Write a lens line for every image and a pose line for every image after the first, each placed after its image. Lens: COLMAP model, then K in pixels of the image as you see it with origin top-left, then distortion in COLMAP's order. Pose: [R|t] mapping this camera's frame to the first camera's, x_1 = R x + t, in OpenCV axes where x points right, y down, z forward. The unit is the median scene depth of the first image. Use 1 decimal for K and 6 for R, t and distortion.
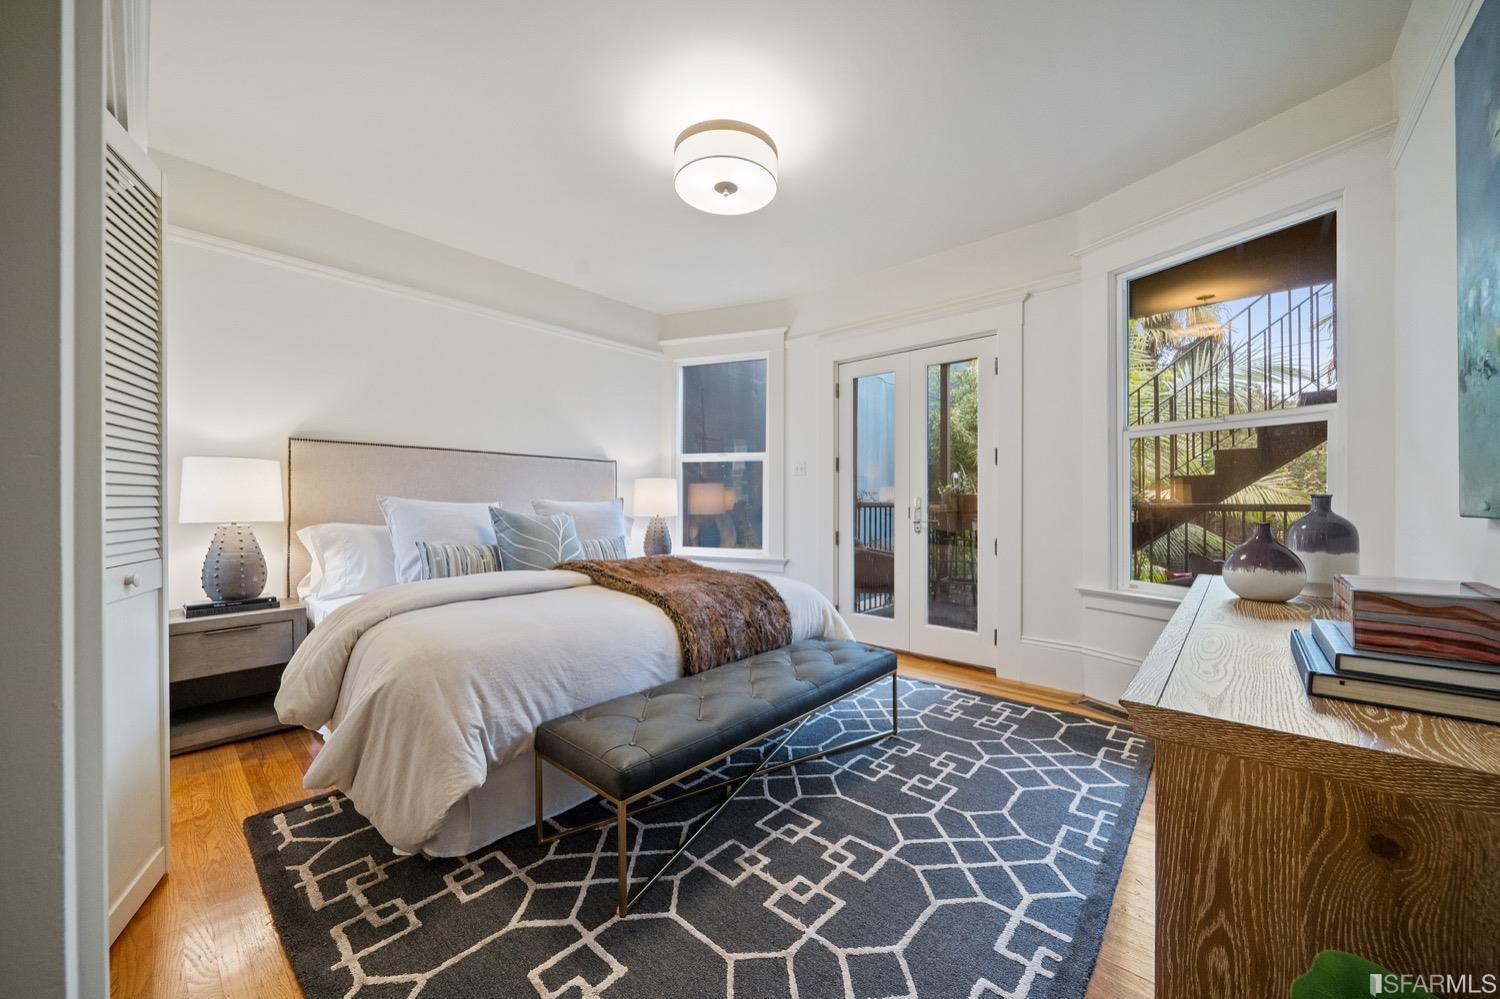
lens RADIAL K [[547.6, 0, 750.0], [0, 547.6, 499.5], [0, 0, 1]] dist [-0.008377, -0.000387]
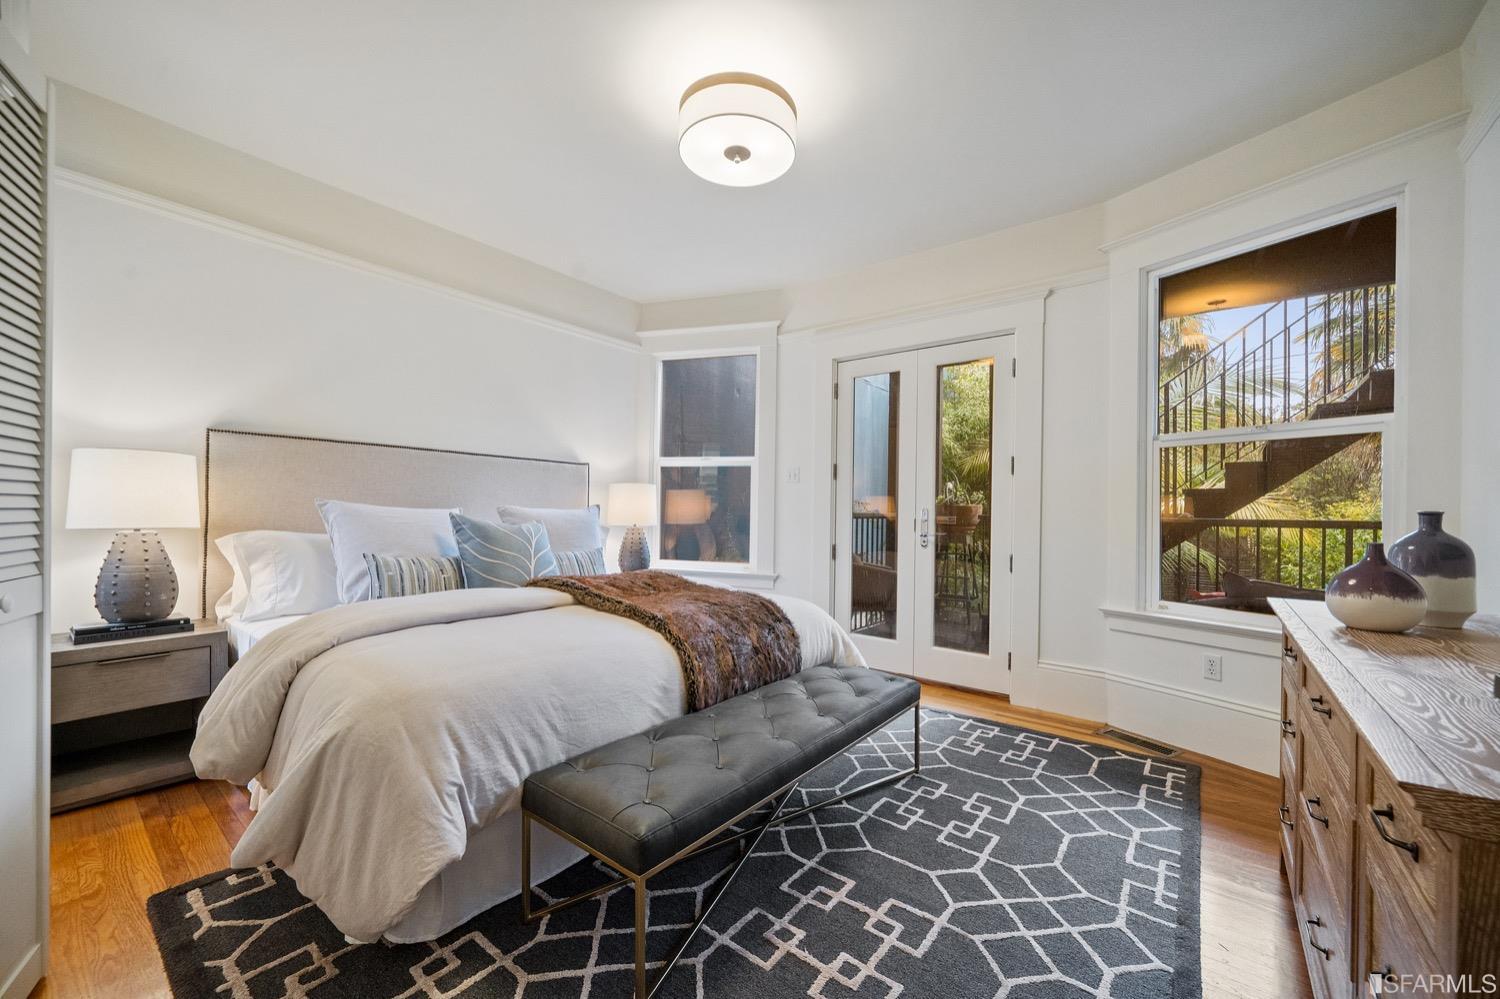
lens RADIAL K [[579.6, 0, 748.2], [0, 579.6, 508.6], [0, 0, 1]] dist [-0.008419, 0.000719]
pose [[0.998091, 0.012587, 0.060469, -0.086901], [-0.012609, 0.999921, -0.000014, -0.000139], [-0.060464, -0.000748, 0.998170, 0.081547]]
